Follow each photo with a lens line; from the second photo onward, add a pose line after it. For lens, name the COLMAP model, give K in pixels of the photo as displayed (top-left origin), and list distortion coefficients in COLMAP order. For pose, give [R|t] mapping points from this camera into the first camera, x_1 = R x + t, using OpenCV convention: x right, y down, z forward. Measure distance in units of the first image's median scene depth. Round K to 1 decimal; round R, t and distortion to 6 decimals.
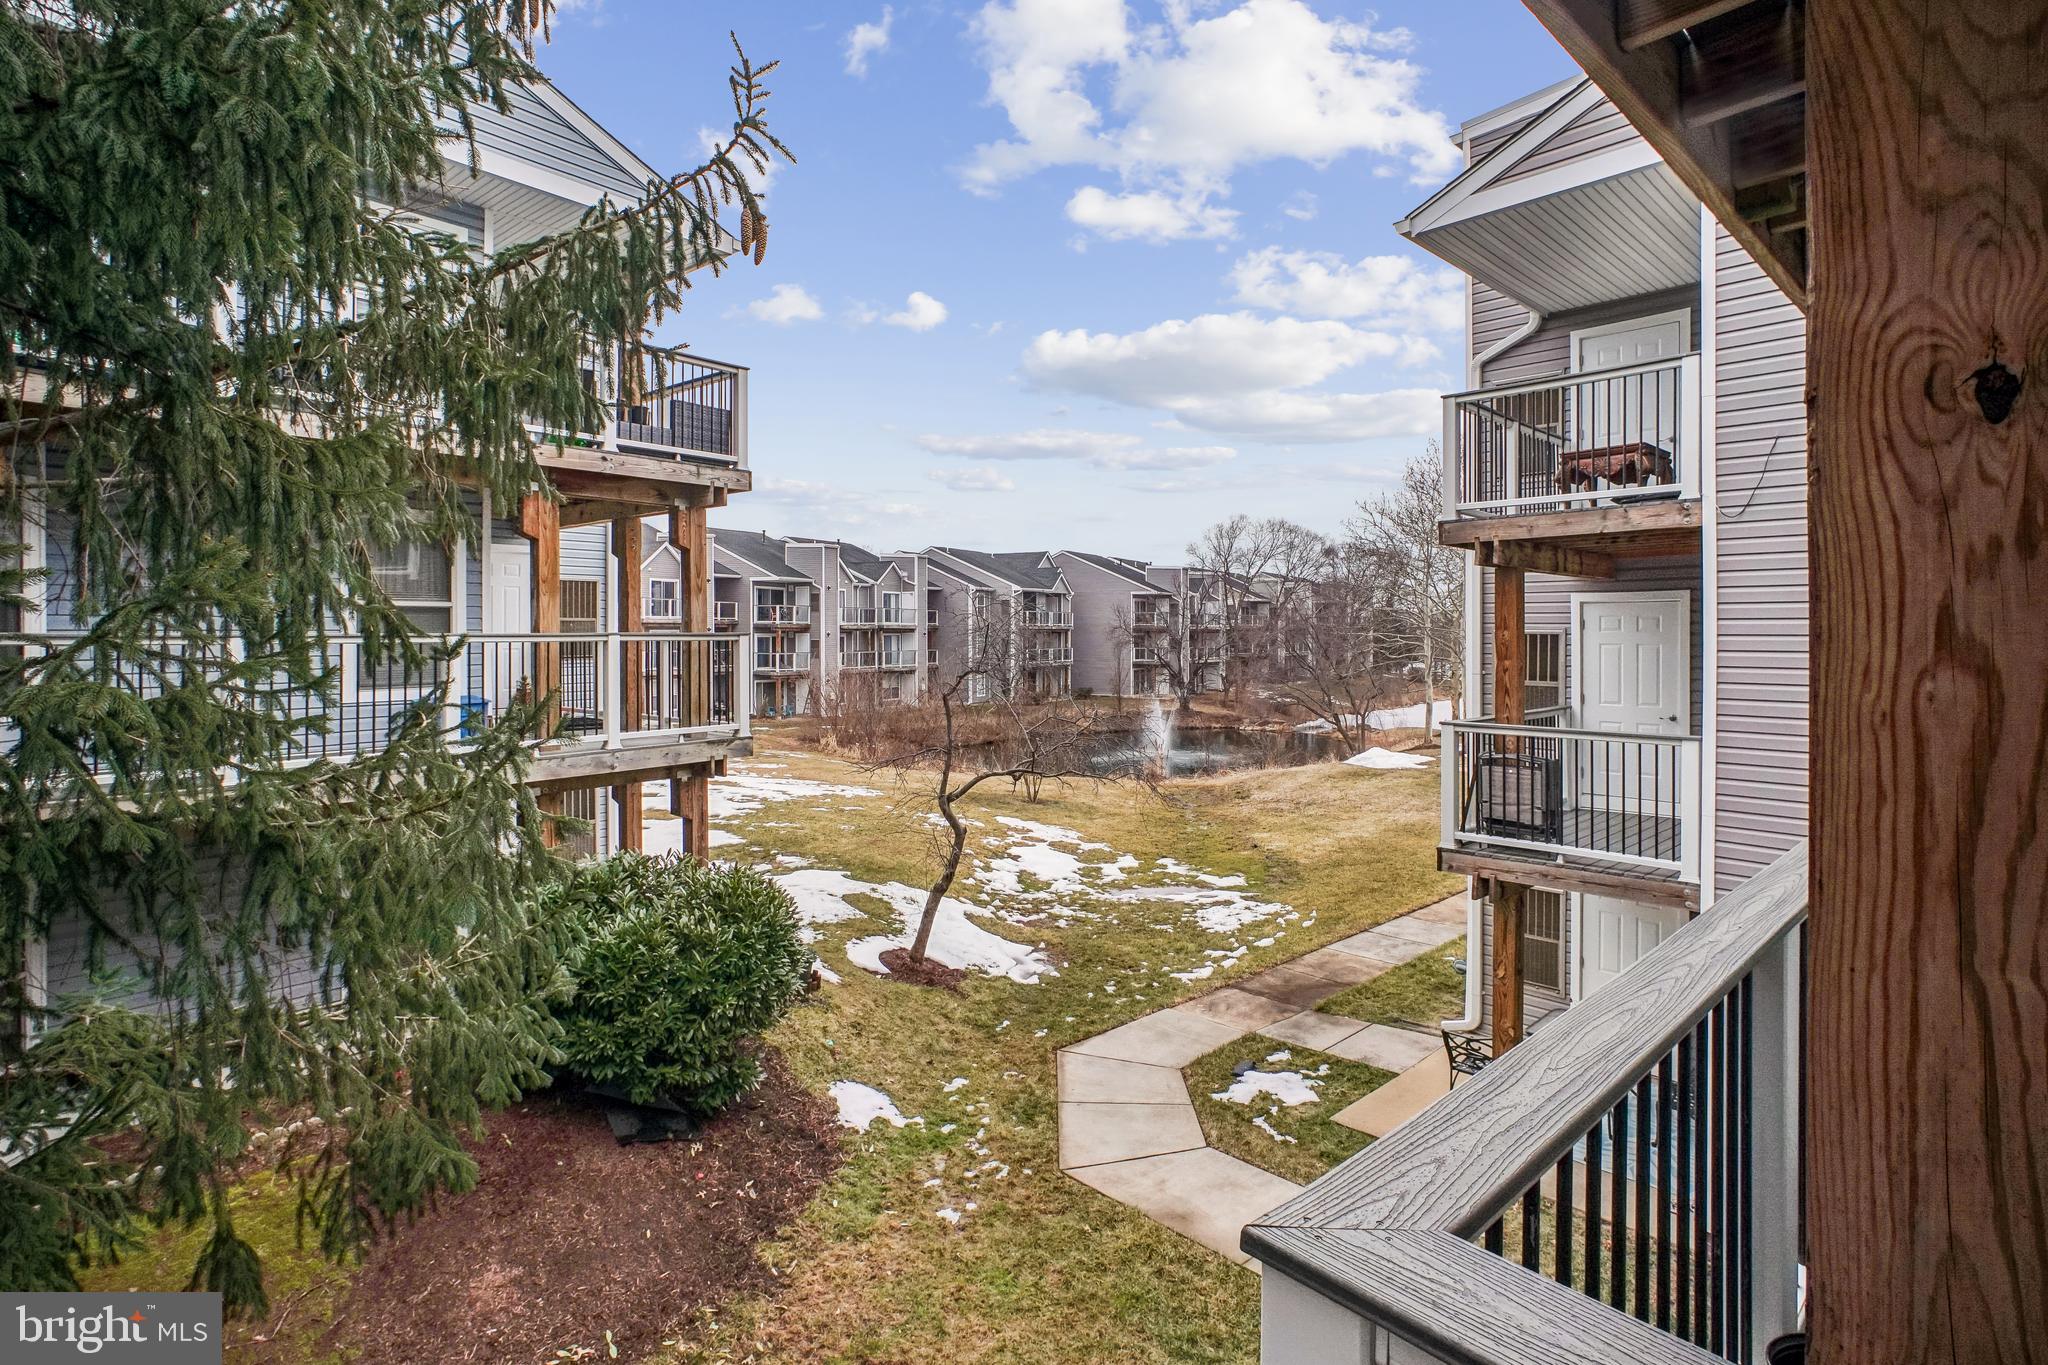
lens RADIAL K [[1006.3, 0, 1029.4], [0, 1006.3, 654.4], [0, 0, 1]] dist [-0.029392, 0.000102]
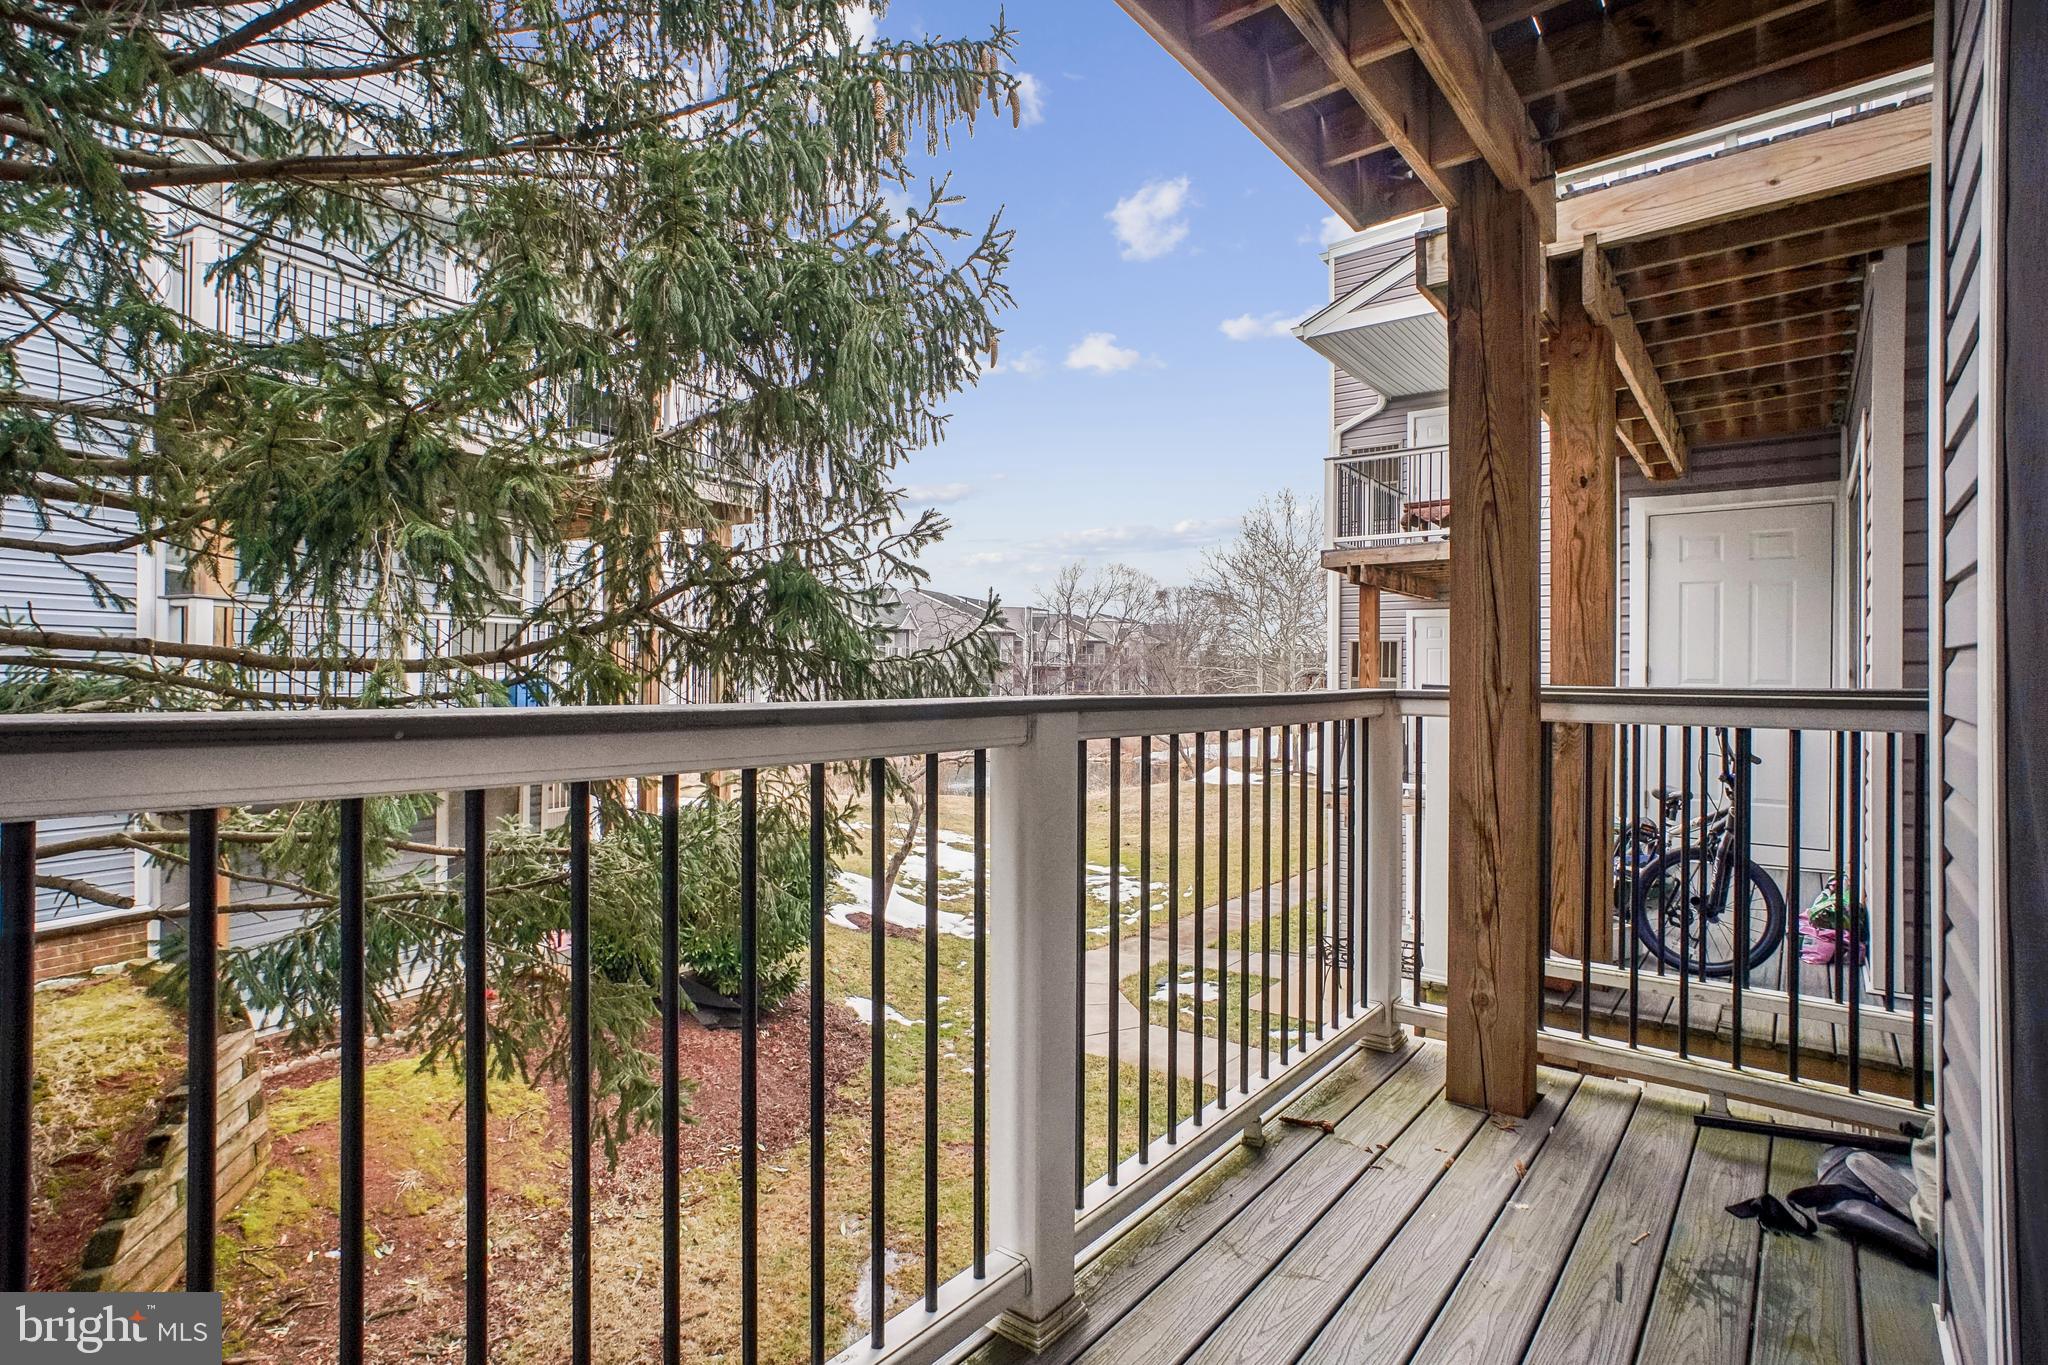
lens RADIAL K [[987.6, 0, 1027.5], [0, 987.6, 688.4], [0, 0, 1]] dist [-0.025959, 0.001958]
pose [[0.987914, 0.004875, 0.154929, -0.152929], [-0.004419, 0.999985, -0.003292, 0.048711], [-0.154943, 0.002567, 0.987920, -0.207180]]
